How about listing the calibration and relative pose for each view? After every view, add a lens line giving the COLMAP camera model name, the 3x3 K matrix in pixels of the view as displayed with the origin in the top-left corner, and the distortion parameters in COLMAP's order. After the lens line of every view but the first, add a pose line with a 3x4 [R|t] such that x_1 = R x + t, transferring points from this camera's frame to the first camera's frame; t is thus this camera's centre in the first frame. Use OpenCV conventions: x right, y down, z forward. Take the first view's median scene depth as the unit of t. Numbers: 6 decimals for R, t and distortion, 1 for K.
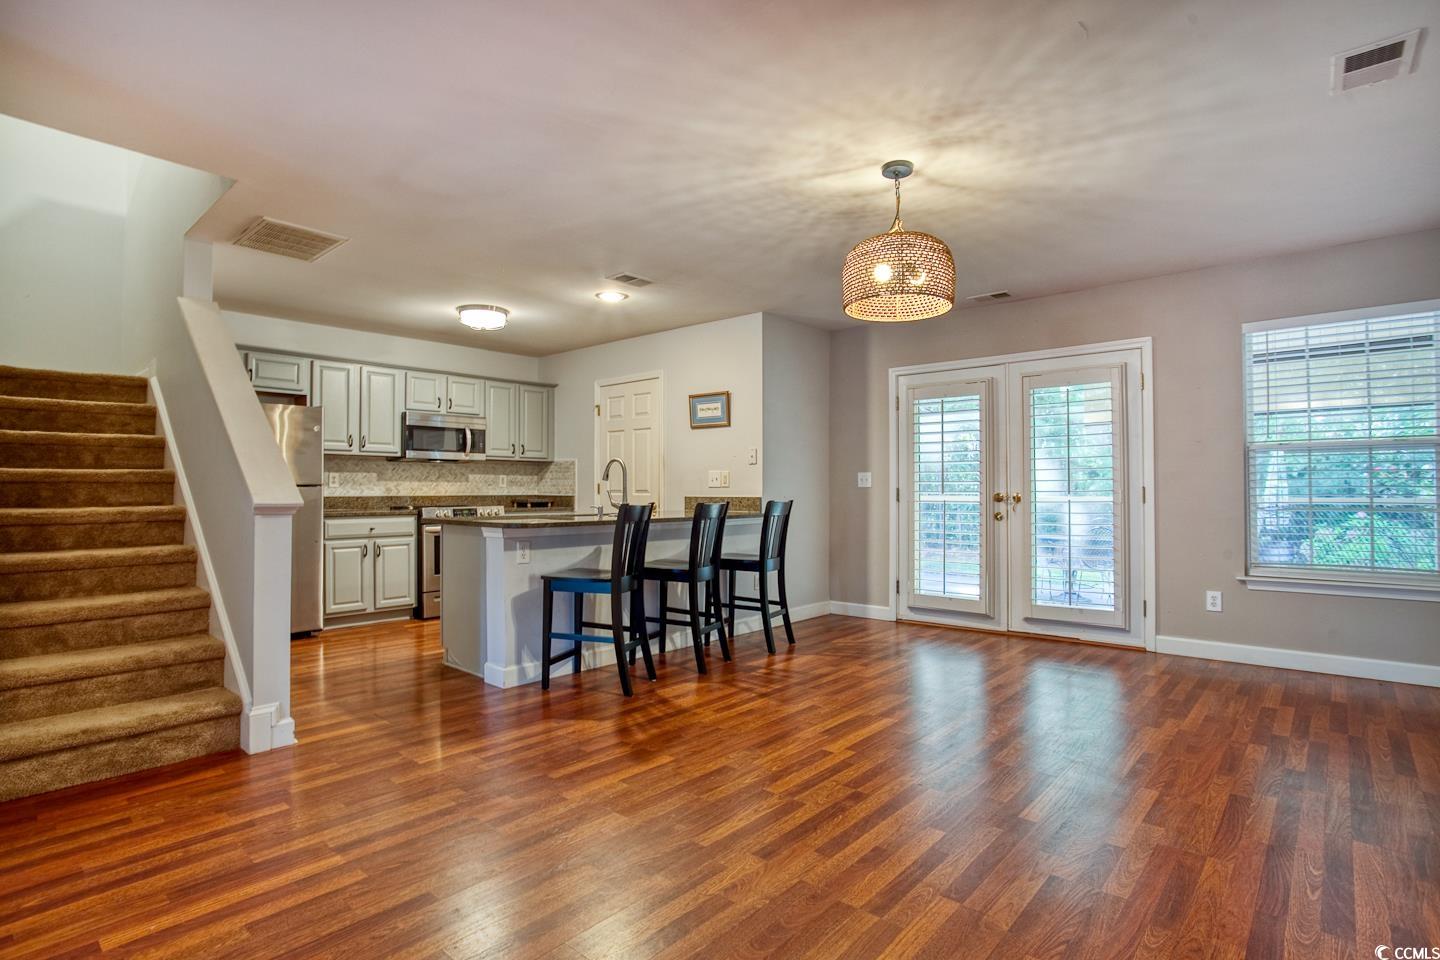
lens RADIAL K [[716.7, 0, 718.0], [0, 716.7, 478.0], [0, 0, 1]] dist [-0.058253, 0.023589]
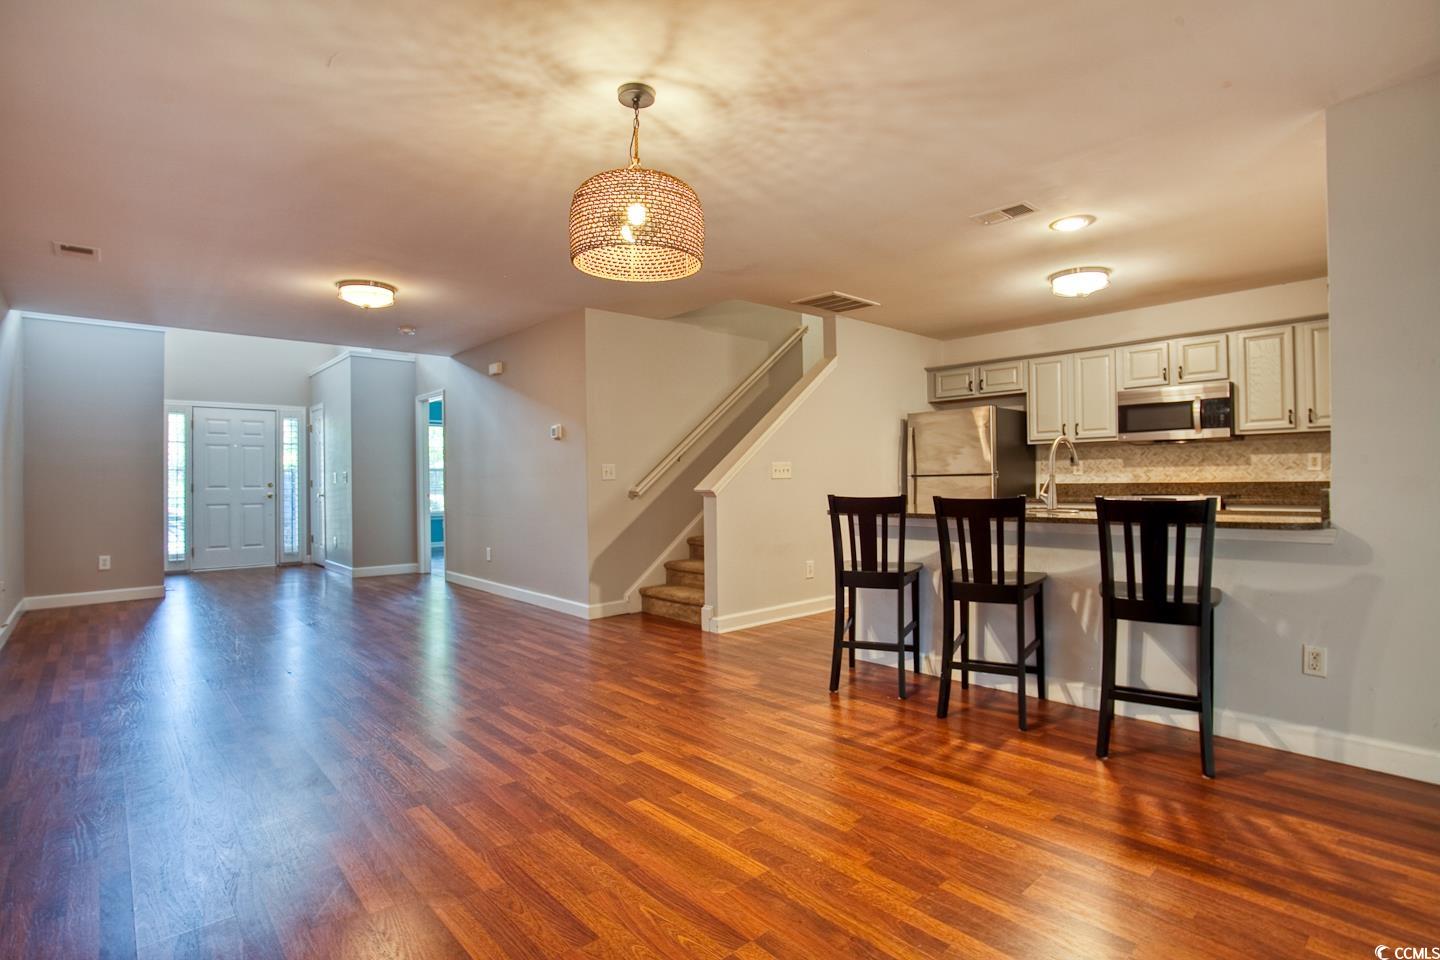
lens RADIAL K [[707.6, 0, 720.0], [0, 707.6, 480.0], [0, 0, 1]] dist [-0.061178, 0.029139]
pose [[-0.109273, 0.001004, -0.994011, 0.545740], [0.029633, 0.999558, -0.002248, 0.007956], [0.993570, -0.029701, -0.109254, 0.610725]]
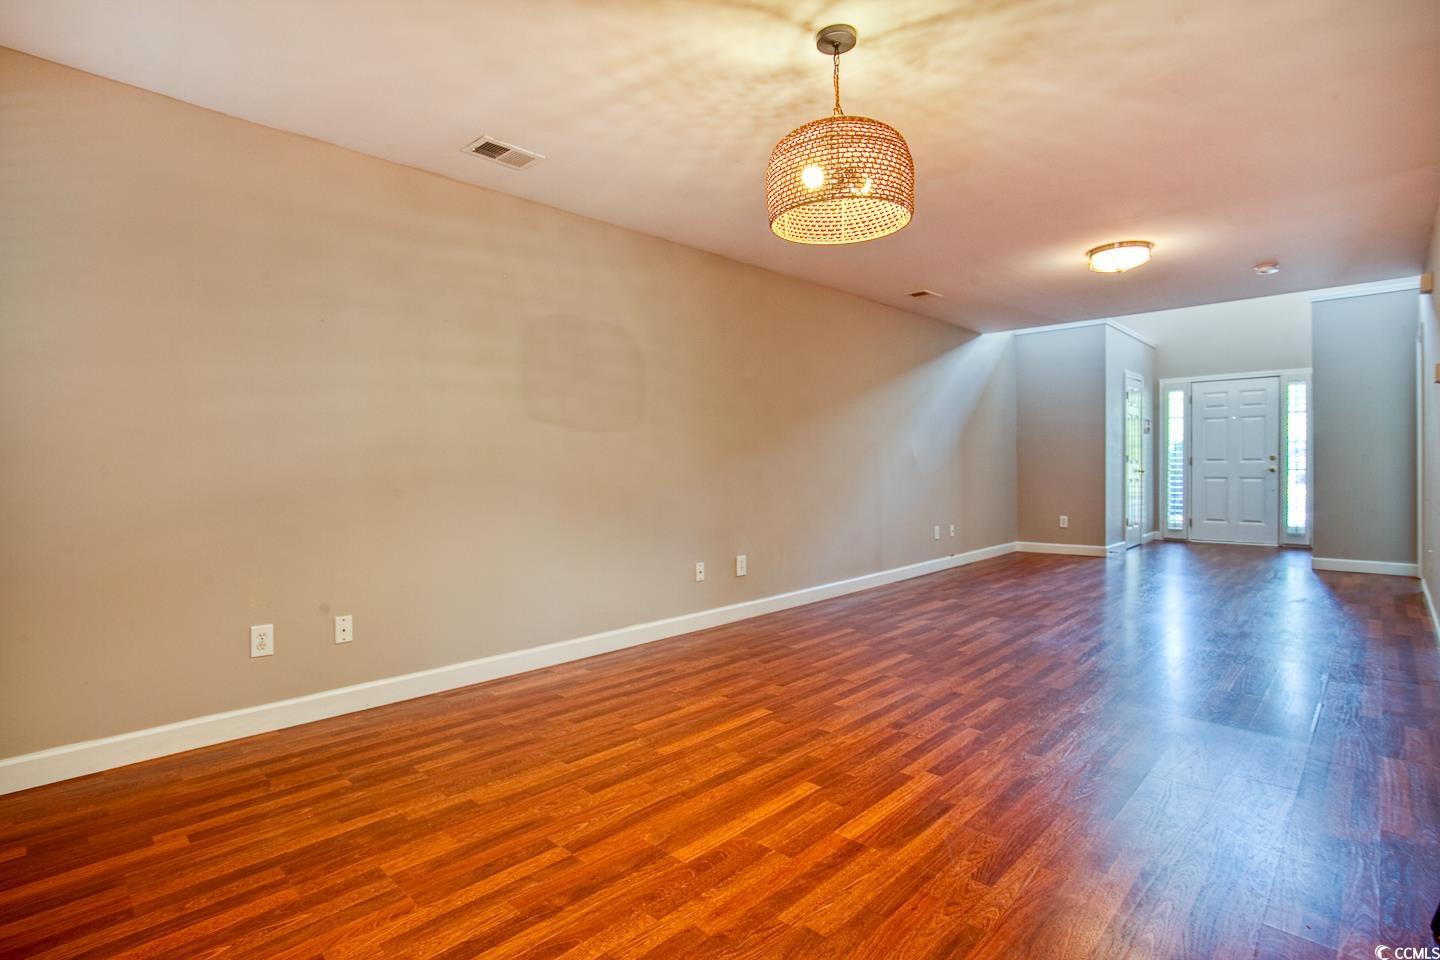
lens RADIAL K [[707.6, 0, 720.0], [0, 707.6, 480.0], [0, 0, 1]] dist [-0.061178, 0.029139]
pose [[-0.999103, 0.011042, 0.040869, 0.183736], [0.011095, 0.999938, 0.001061, 0.017332], [-0.040855, 0.001514, -0.999164, 0.910449]]
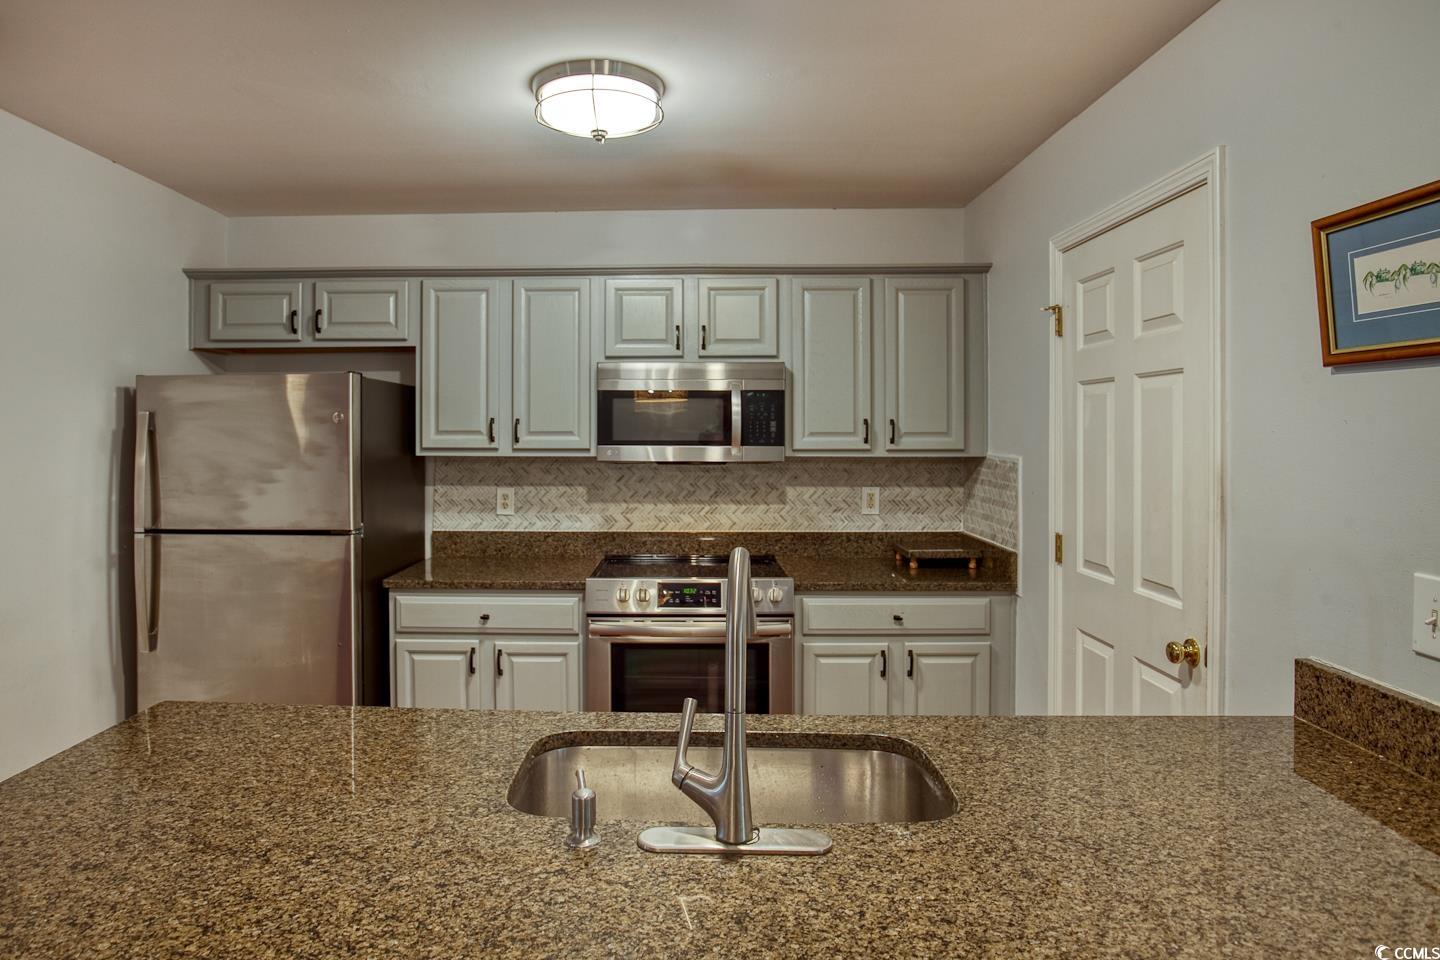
lens RADIAL K [[874.2, 0, 662.4], [0, 874.2, 442.3], [0, 0, 1]] dist [-0.069681, 0.047122]
pose [[0.637703, 0.009229, -0.770227, 0.038011], [0.010875, 0.999721, 0.020982, -0.055769], [0.770206, -0.021756, 0.637424, 0.696436]]
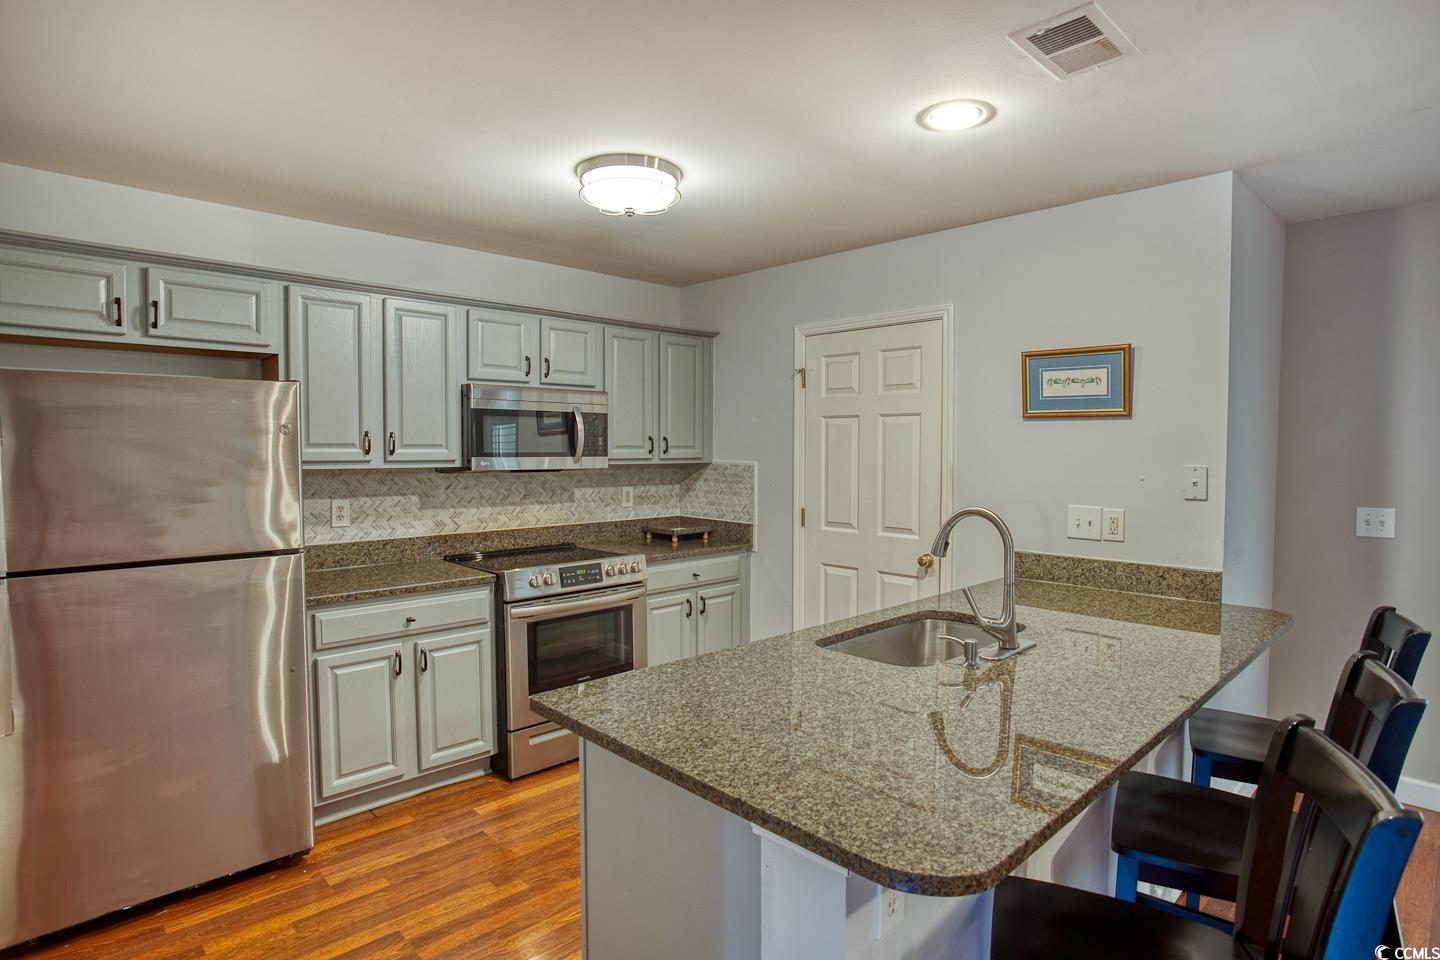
lens RADIAL K [[762.7, 0, 720.0], [0, 762.7, 480.0], [0, 0, 1]] dist [-0.034255, 0.001293]
pose [[0.996684, 0.007829, -0.080997, -0.216923], [-0.003047, 0.998253, 0.059000, -0.059089], [0.081317, -0.058558, 0.994967, 0.467899]]
